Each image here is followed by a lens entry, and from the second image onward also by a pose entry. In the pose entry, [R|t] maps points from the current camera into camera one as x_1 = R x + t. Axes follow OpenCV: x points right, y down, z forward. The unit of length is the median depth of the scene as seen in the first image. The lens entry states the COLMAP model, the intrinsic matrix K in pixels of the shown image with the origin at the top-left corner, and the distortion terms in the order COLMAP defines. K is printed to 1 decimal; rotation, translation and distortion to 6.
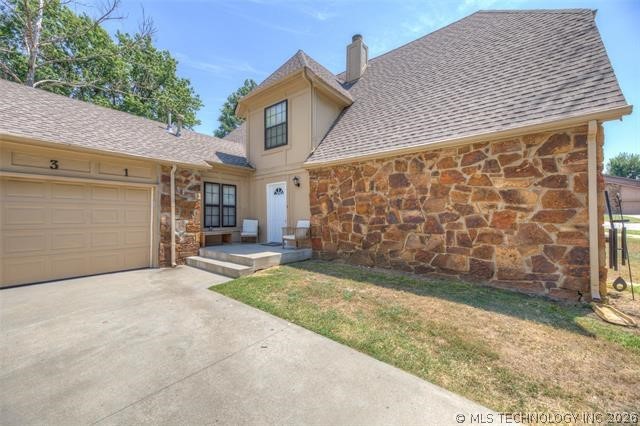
lens RADIAL K [[252.0, 0, 317.3], [0, 252.0, 216.6], [0, 0, 1]] dist [0.014781, 0.000051]
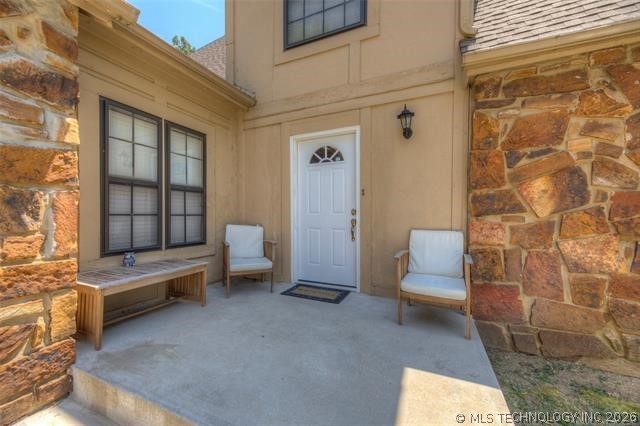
lens RADIAL K [[252.0, 0, 317.3], [0, 252.0, 216.6], [0, 0, 1]] dist [0.014781, 0.000051]
pose [[0.967153, 0.003910, 0.254167, -0.272845], [-0.006704, 0.999926, 0.010129, -0.006644], [-0.254108, -0.011500, 0.967107, 0.630245]]
